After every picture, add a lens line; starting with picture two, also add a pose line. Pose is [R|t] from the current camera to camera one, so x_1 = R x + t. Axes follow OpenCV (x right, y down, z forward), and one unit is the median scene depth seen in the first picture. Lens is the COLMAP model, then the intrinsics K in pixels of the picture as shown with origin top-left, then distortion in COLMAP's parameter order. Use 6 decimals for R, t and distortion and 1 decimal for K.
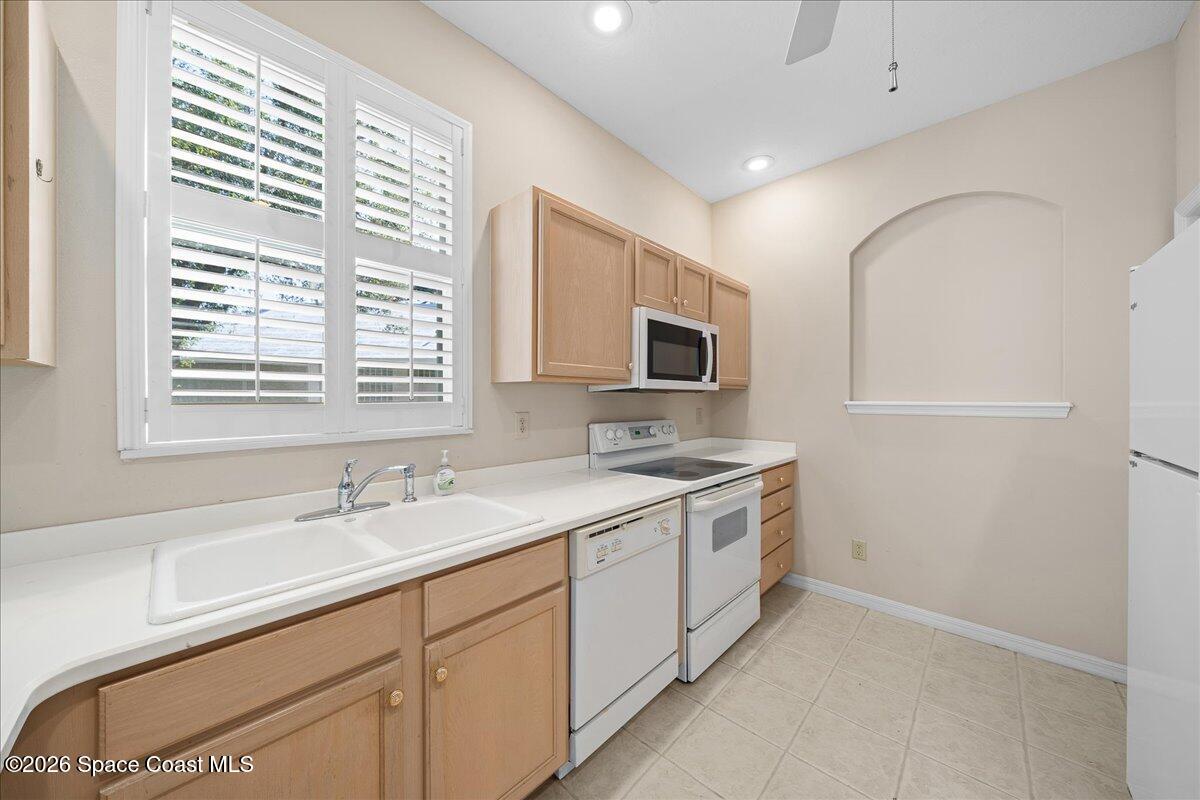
lens RADIAL K [[413.5, 0, 600.0], [0, 413.5, 400.0], [0, 0, 1]] dist [-0.000233, -0.000023]
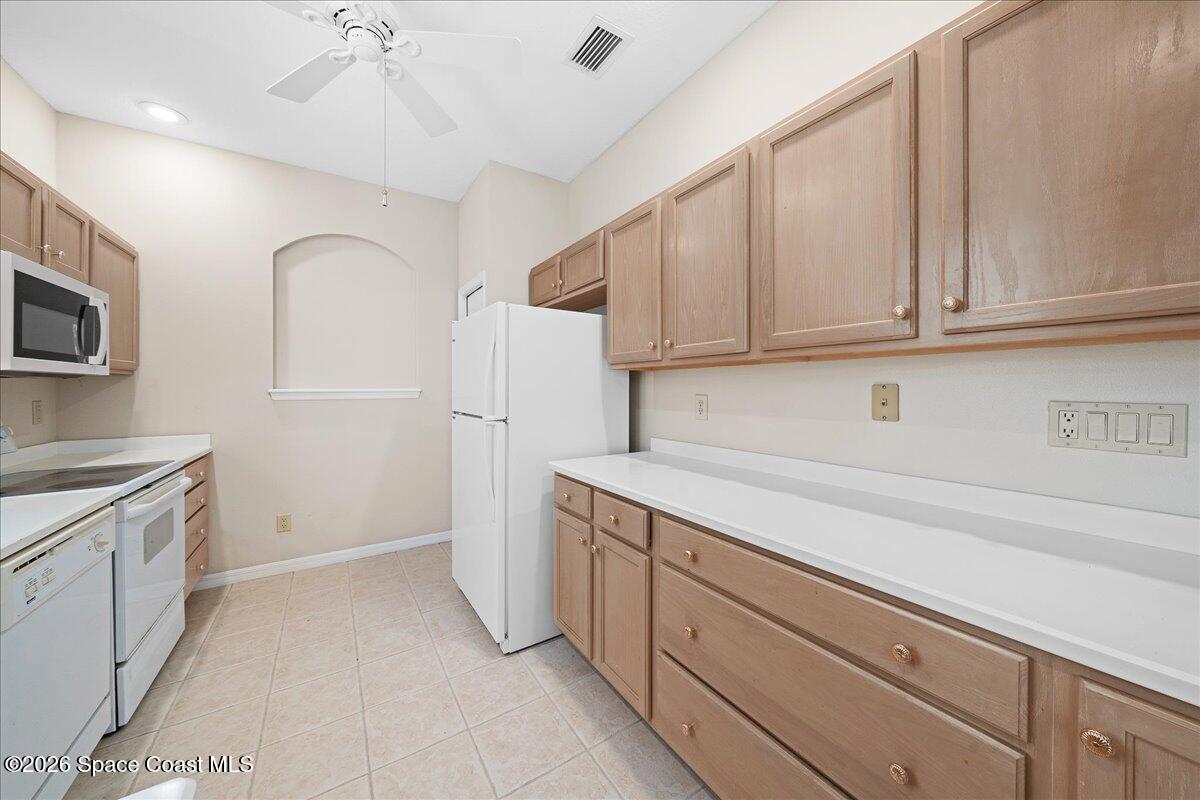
lens RADIAL K [[421.0, 0, 602.1], [0, 421.0, 387.0], [0, 0, 1]] dist [-0.000510, -0.000006]
pose [[0.243646, 0.000389, 0.969864, -0.284487], [0.006210, 0.999979, -0.001961, 0.006436], [-0.969844, 0.006501, 0.243638, -0.112320]]
